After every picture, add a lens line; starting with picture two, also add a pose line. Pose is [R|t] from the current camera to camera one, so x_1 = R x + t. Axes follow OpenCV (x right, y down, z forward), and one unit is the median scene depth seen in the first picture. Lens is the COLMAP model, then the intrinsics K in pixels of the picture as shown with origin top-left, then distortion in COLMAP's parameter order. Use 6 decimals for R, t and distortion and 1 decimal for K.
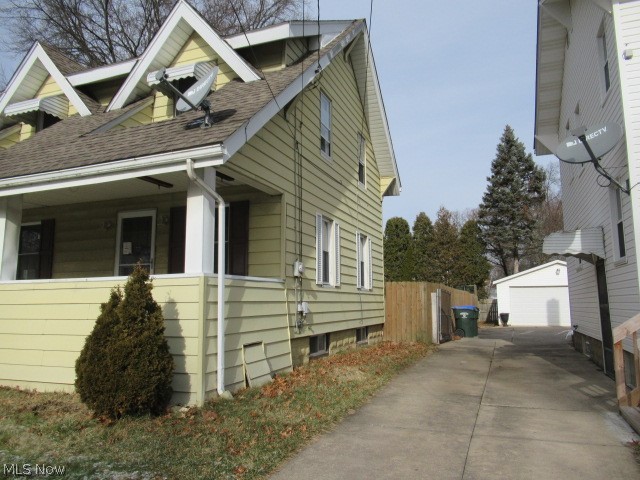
lens RADIAL K [[472.7, 0, 319.2], [0, 472.7, 238.3], [0, 0, 1]] dist [0.000325, -0.004500]
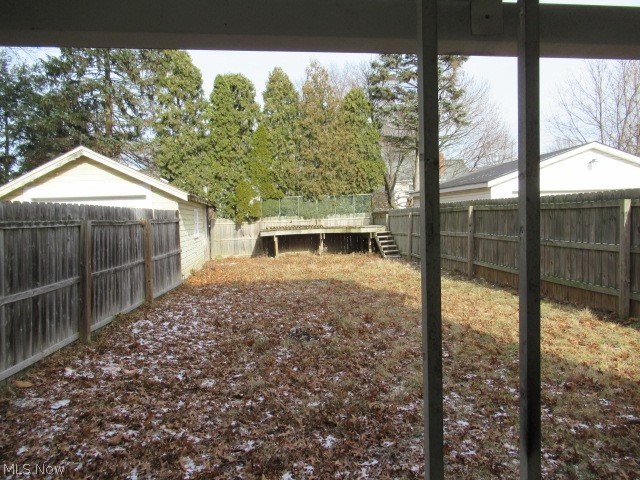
lens RADIAL K [[472.7, 0, 319.2], [0, 472.7, 238.3], [0, 0, 1]] dist [0.000325, -0.004500]
pose [[0.865427, -0.046175, 0.498903, -0.142102], [-0.042808, 0.985289, 0.165449, 0.214630], [-0.499203, -0.164541, 0.850719, 1.824902]]
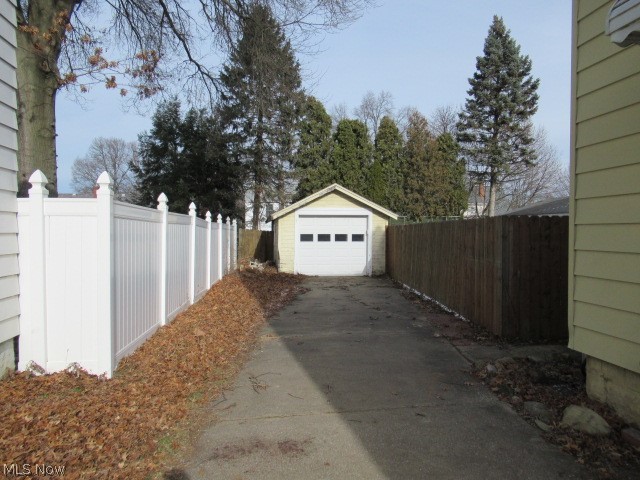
lens RADIAL K [[472.7, 0, 319.2], [0, 472.7, 238.3], [0, 0, 1]] dist [0.000325, -0.004500]
pose [[0.870304, 0.001665, 0.492512, -0.952155], [-0.077157, 0.988108, 0.133003, 0.183056], [-0.486433, -0.153754, 0.860083, 1.572700]]
